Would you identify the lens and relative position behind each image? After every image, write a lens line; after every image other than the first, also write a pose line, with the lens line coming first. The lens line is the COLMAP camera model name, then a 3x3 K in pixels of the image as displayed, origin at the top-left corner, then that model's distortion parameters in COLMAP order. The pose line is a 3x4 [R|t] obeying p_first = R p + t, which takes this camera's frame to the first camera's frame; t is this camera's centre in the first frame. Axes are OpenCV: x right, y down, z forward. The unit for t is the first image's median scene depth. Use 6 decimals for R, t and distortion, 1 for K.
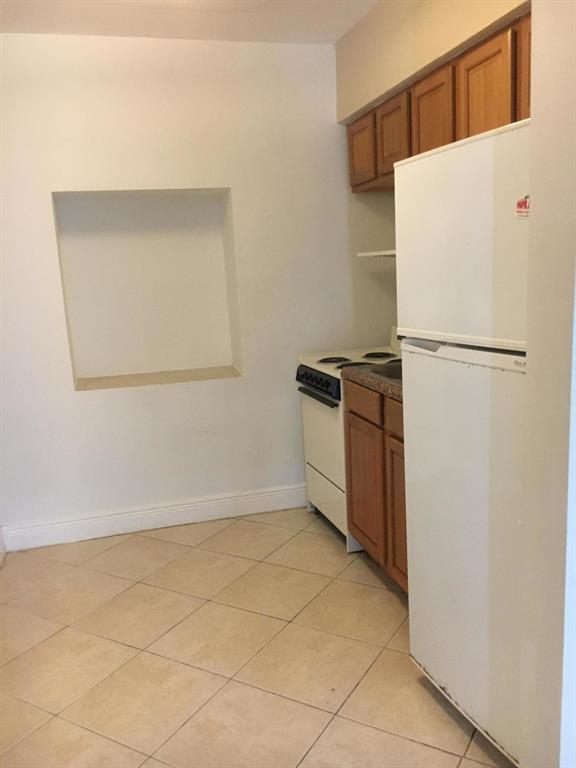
lens RADIAL K [[643.4, 0, 288.0], [0, 643.4, 384.0], [0, 0, 1]] dist [0.046454, -0.007204]
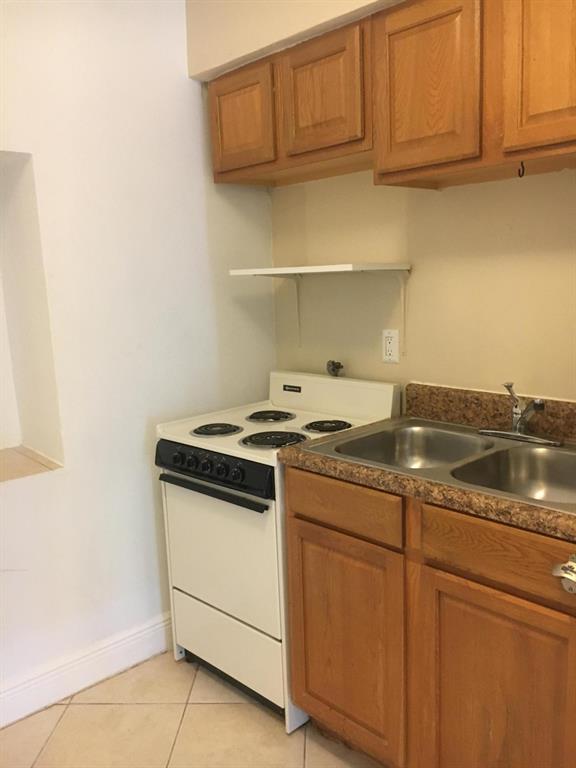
lens RADIAL K [[643.4, 0, 288.0], [0, 643.4, 384.0], [0, 0, 1]] dist [0.046454, -0.007204]
pose [[0.881191, -0.059835, 0.468959, -0.188451], [0.076939, 0.996884, -0.017377, -0.072262], [-0.466458, 0.051393, 0.883049, 0.411285]]
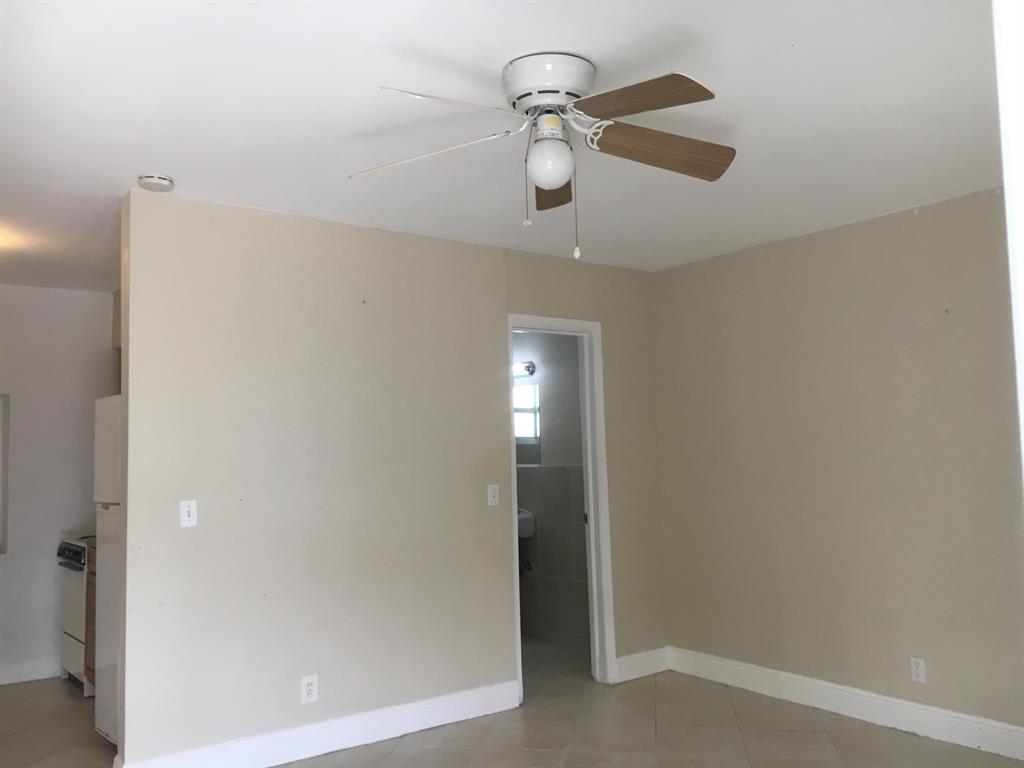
lens RADIAL K [[857.9, 0, 512.0], [0, 857.9, 384.0], [0, 0, 1]] dist [0.046454, -0.007204]
pose [[0.931764, 0.043415, 0.360458, 0.221114], [0.053685, 0.965435, -0.255054, 0.155057], [-0.359072, 0.257001, 0.897228, -0.868651]]
